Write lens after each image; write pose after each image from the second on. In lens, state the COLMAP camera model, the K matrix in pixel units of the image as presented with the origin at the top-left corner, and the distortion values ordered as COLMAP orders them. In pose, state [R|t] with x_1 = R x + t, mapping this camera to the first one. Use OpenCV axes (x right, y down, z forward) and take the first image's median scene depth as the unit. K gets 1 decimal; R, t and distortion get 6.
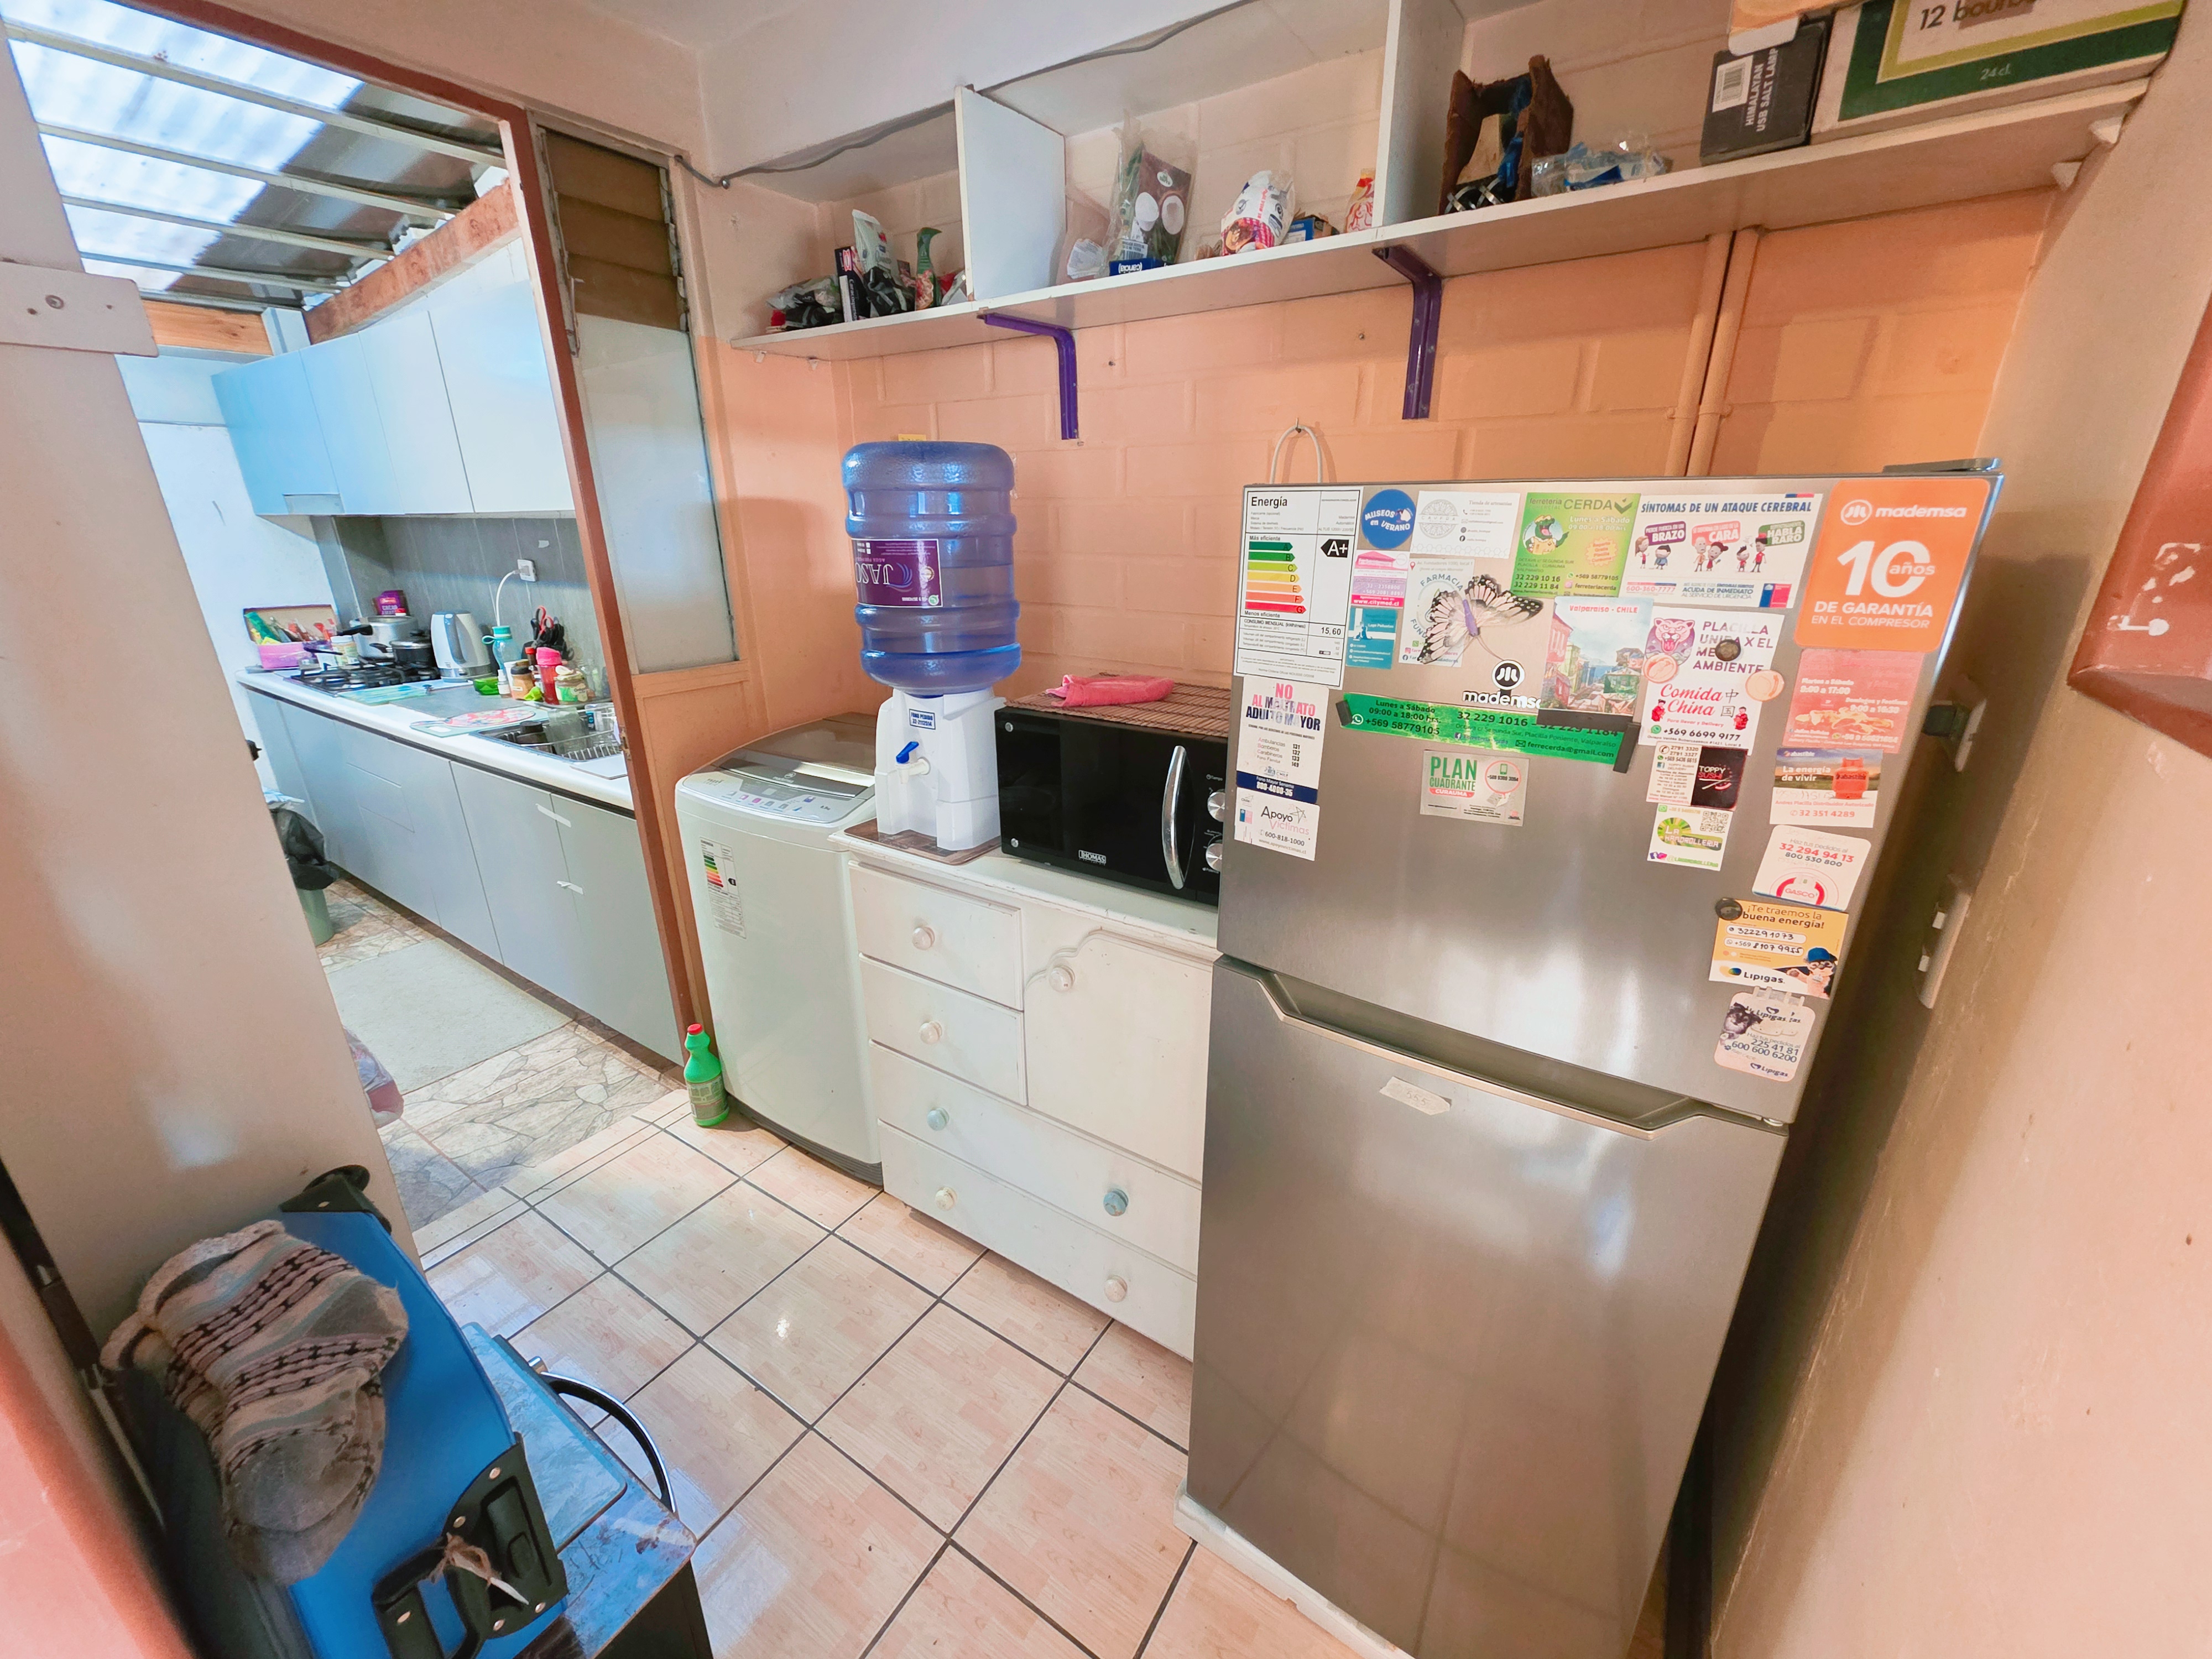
lens RADIAL K [[879.9, 0, 1102.1], [0, 879.9, 827.6], [0, 0, 1]] dist [0.003138, 0.000007]
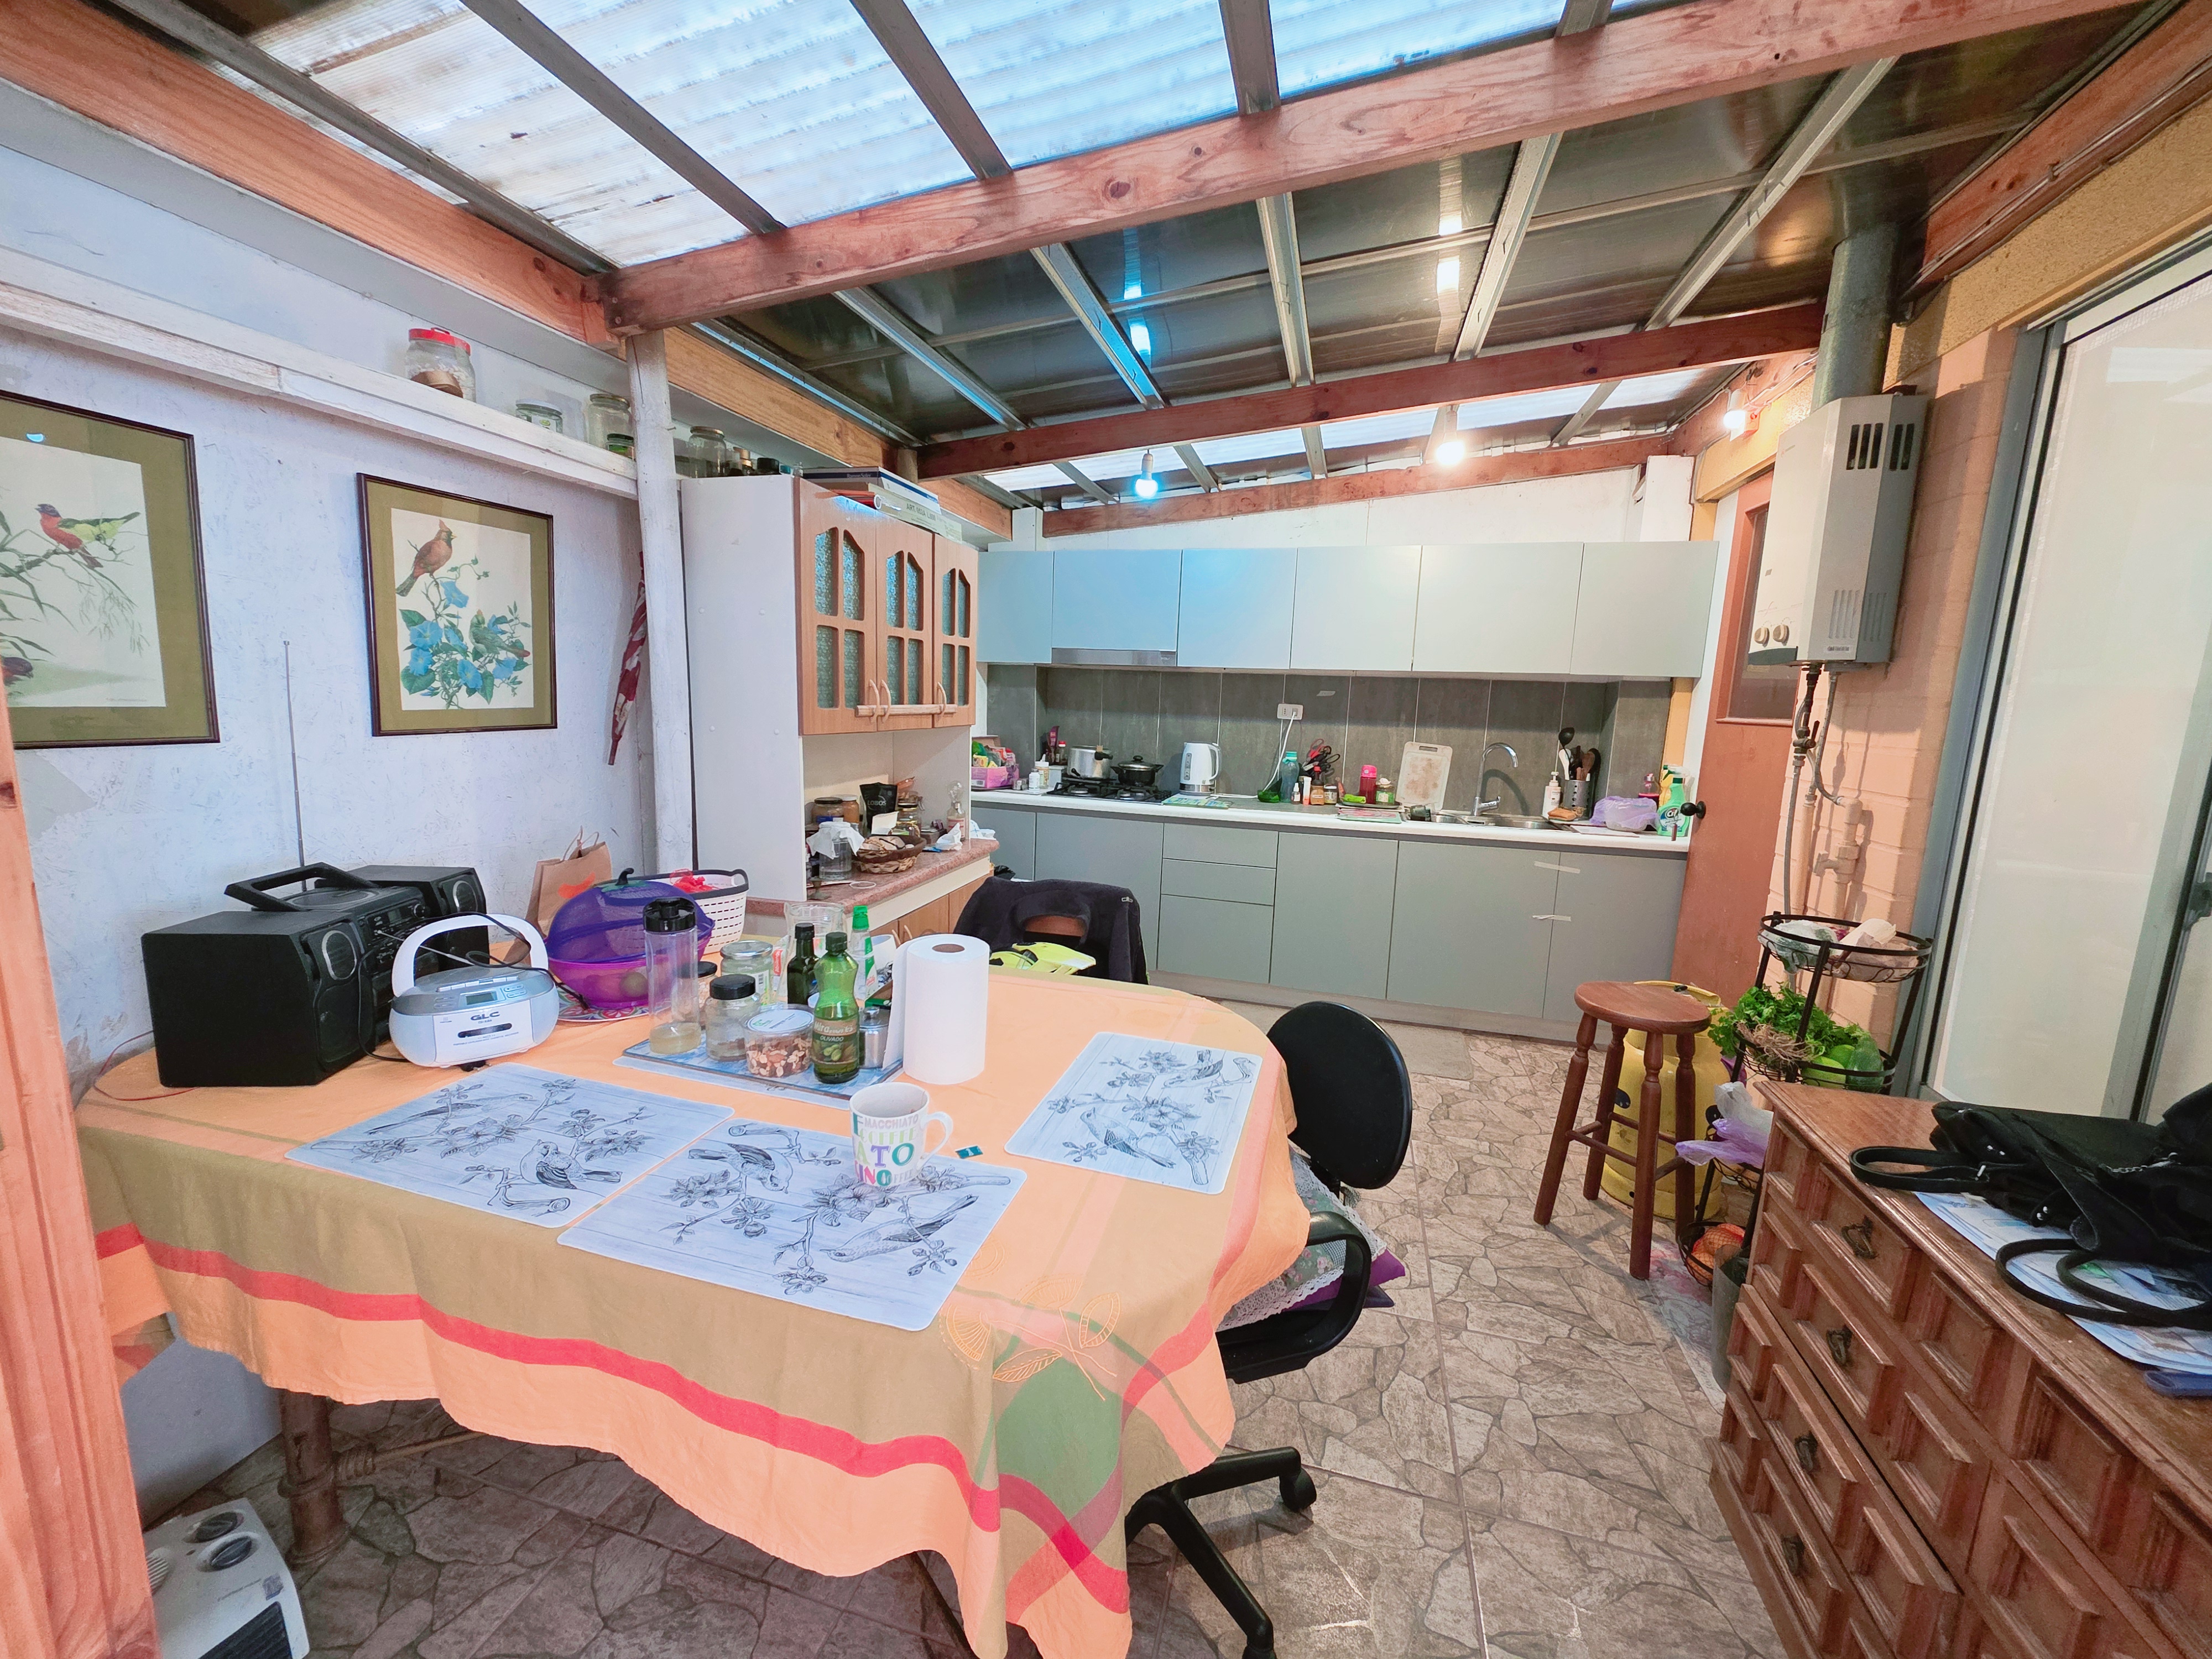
lens RADIAL K [[879.9, 0, 1102.1], [0, 879.9, 827.6], [0, 0, 1]] dist [0.003138, 0.000007]
pose [[0.951639, -0.011338, 0.307008, -1.221281], [0.067359, 0.982704, -0.172501, 0.083731], [-0.299742, 0.184838, 0.935943, -0.118747]]
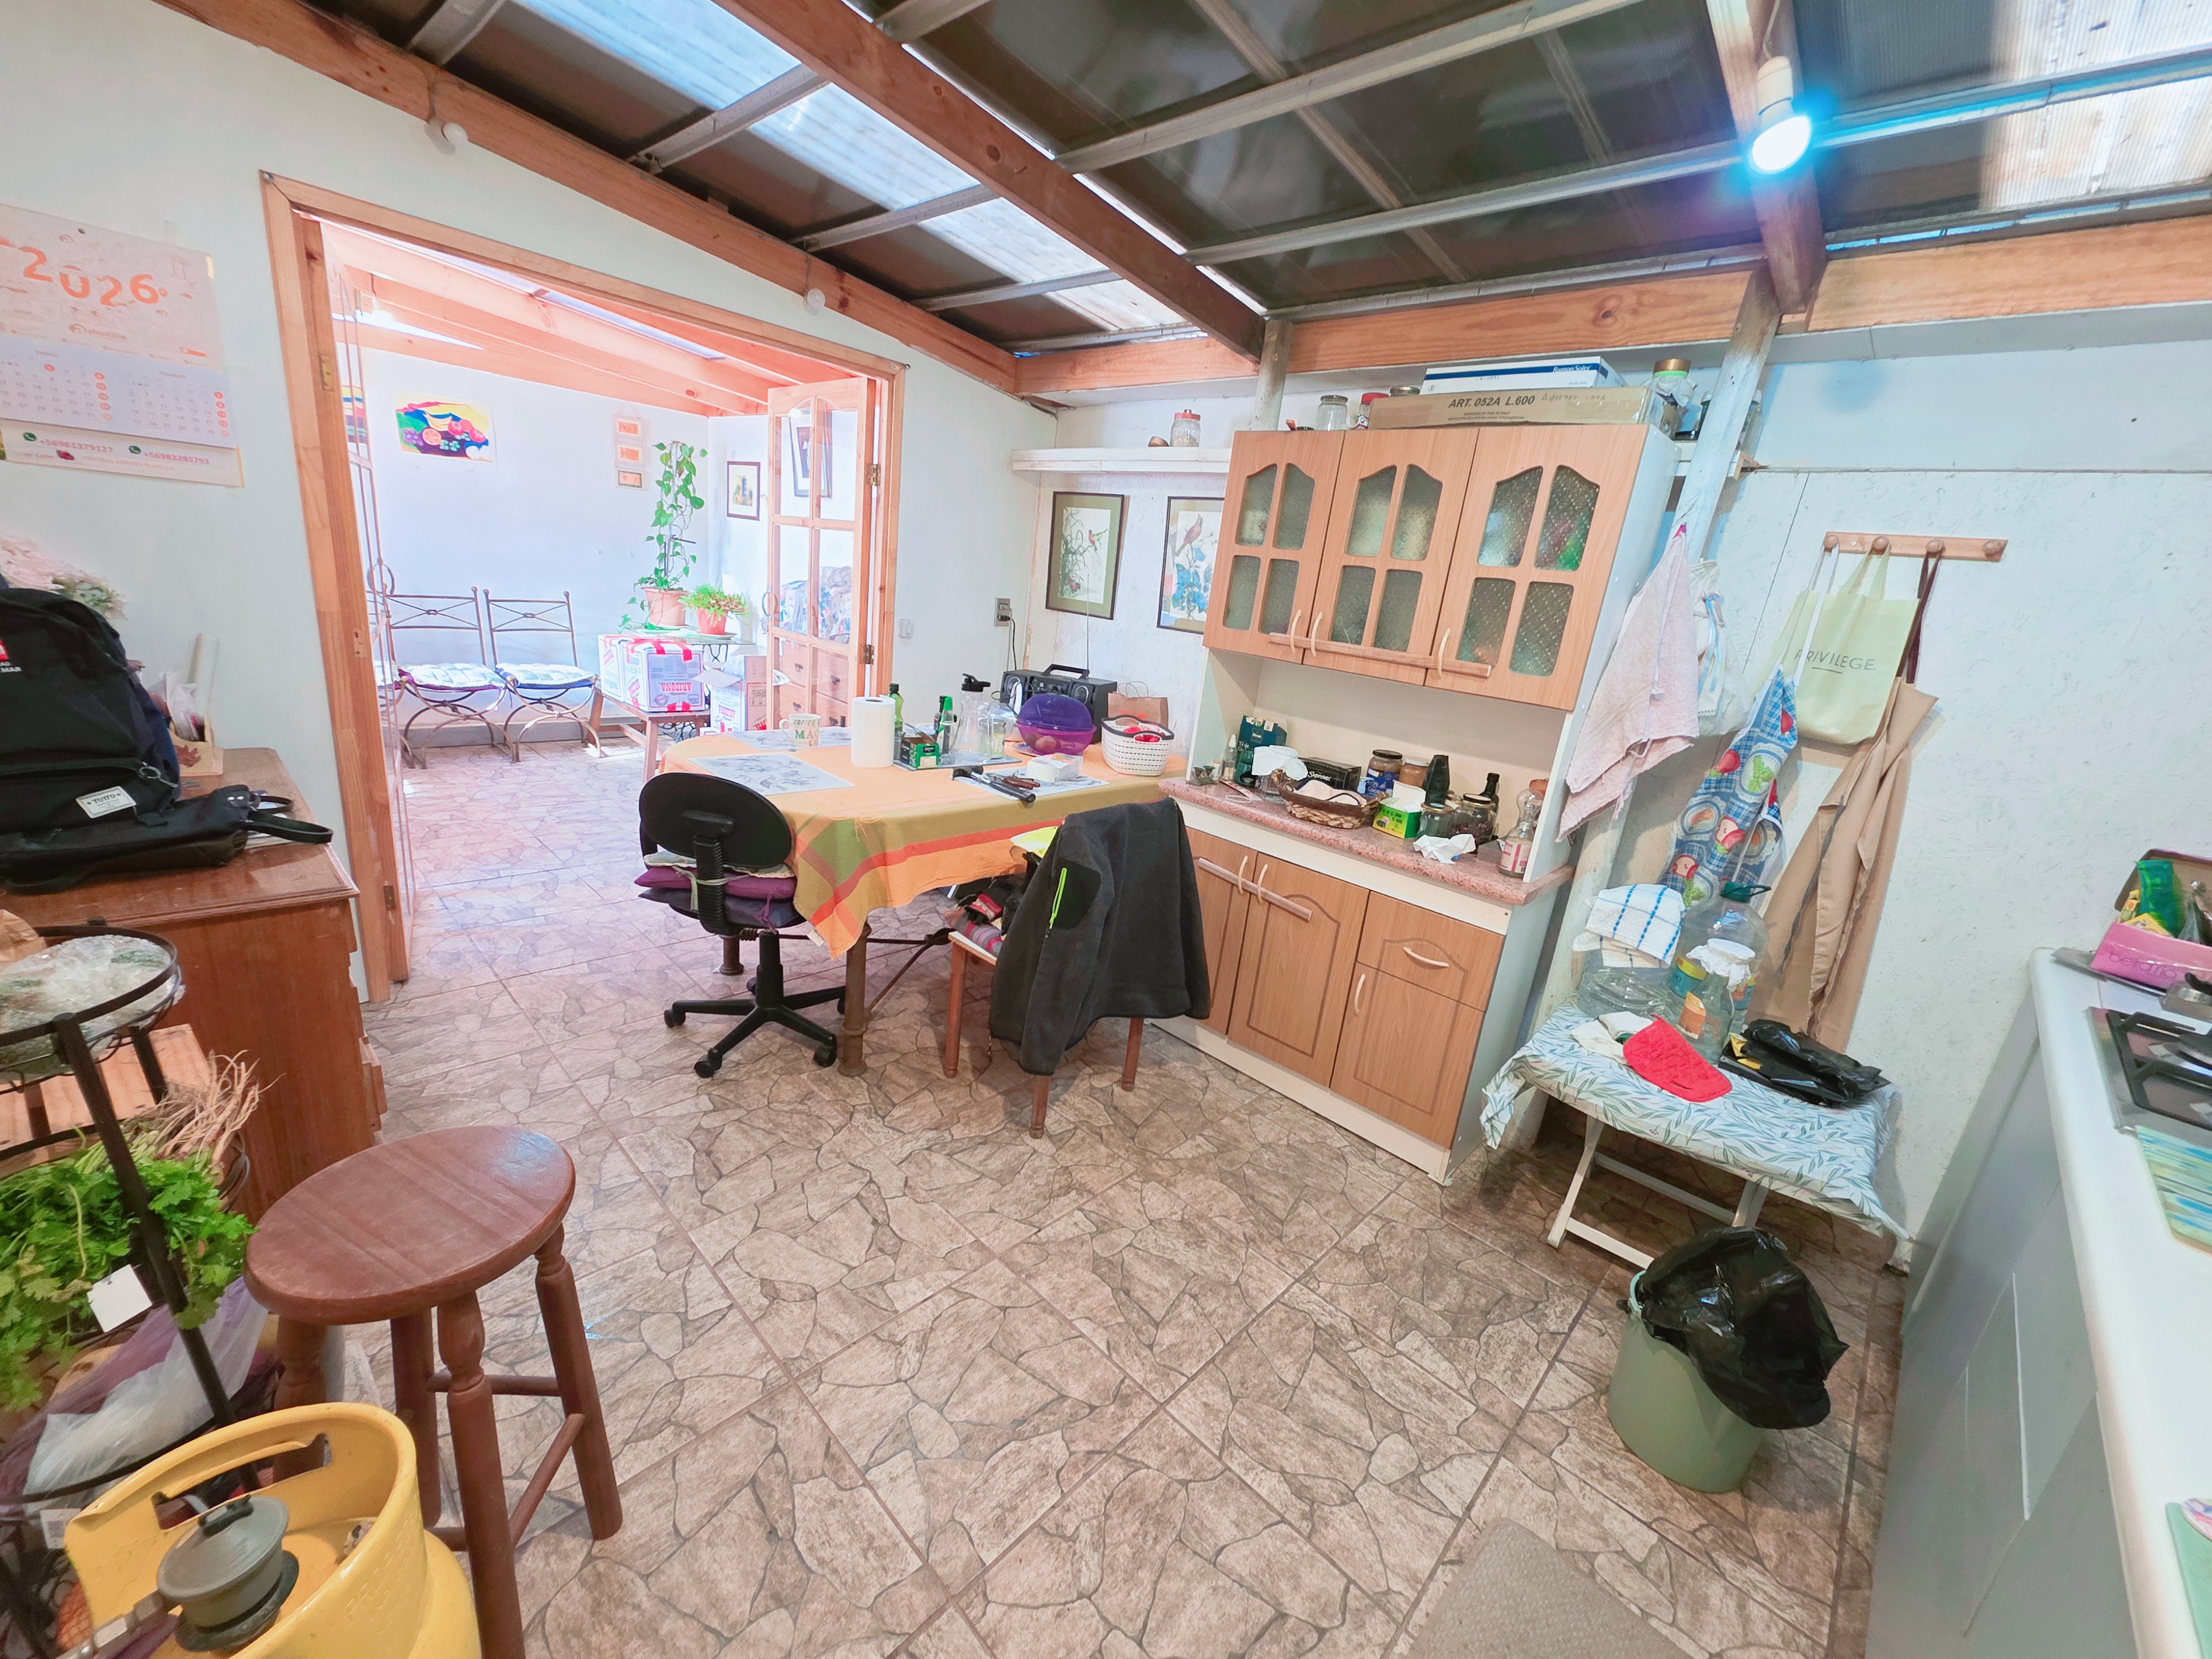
lens RADIAL K [[879.9, 0, 1106.0], [0, 879.9, 829.5], [0, 0, 1]] dist [0.014232, 0.000063]
pose [[-0.177231, 0.257952, -0.949763, -0.453282], [-0.440349, 0.842268, 0.310929, -0.165452], [0.880160, 0.473334, -0.035687, 0.533343]]
